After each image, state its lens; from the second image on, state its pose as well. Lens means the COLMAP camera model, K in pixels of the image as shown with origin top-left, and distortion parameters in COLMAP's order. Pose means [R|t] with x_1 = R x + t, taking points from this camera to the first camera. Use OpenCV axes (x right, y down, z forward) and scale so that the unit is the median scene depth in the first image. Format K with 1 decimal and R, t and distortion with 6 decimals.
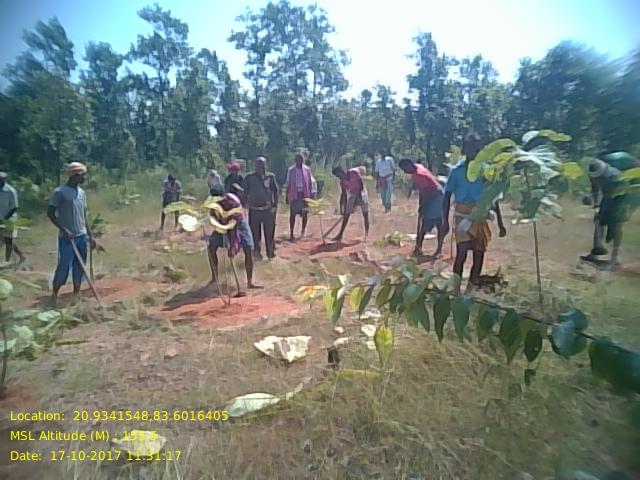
lens RADIAL K [[536.7, 0, 324.0], [0, 536.7, 260.9], [0, 0, 1]] dist [0.016363, -0.100535]
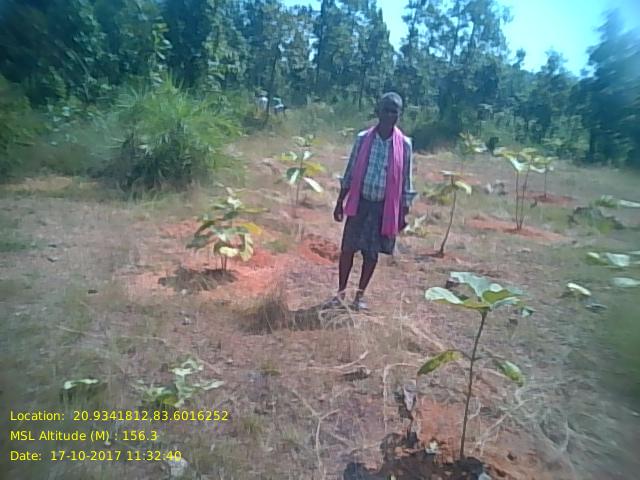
lens RADIAL K [[536.7, 0, 324.0], [0, 536.7, 260.9], [0, 0, 1]] dist [0.016363, -0.100535]
pose [[0.972277, 0.185078, -0.142912, -0.113242], [-0.169617, 0.978919, 0.113785, 0.023249], [0.160959, -0.086390, 0.983173, -0.110637]]
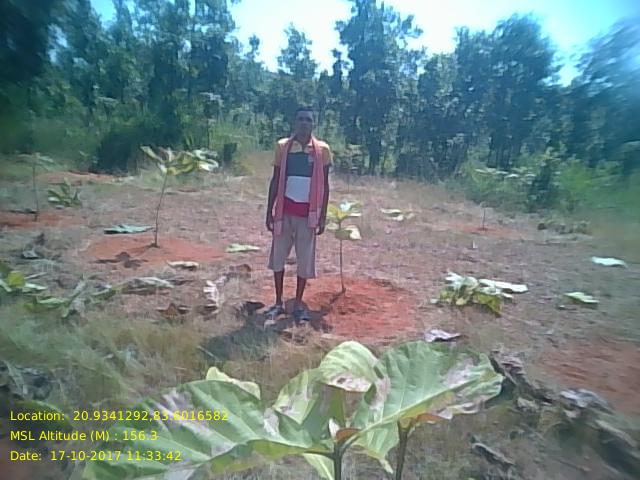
lens RADIAL K [[536.7, 0, 324.0], [0, 536.7, 260.9], [0, 0, 1]] dist [0.016363, -0.100535]
pose [[0.956331, 0.062466, 0.285534, -0.067642], [-0.082662, 0.994816, 0.059223, -0.037734], [-0.280355, -0.080240, 0.956537, 0.215654]]
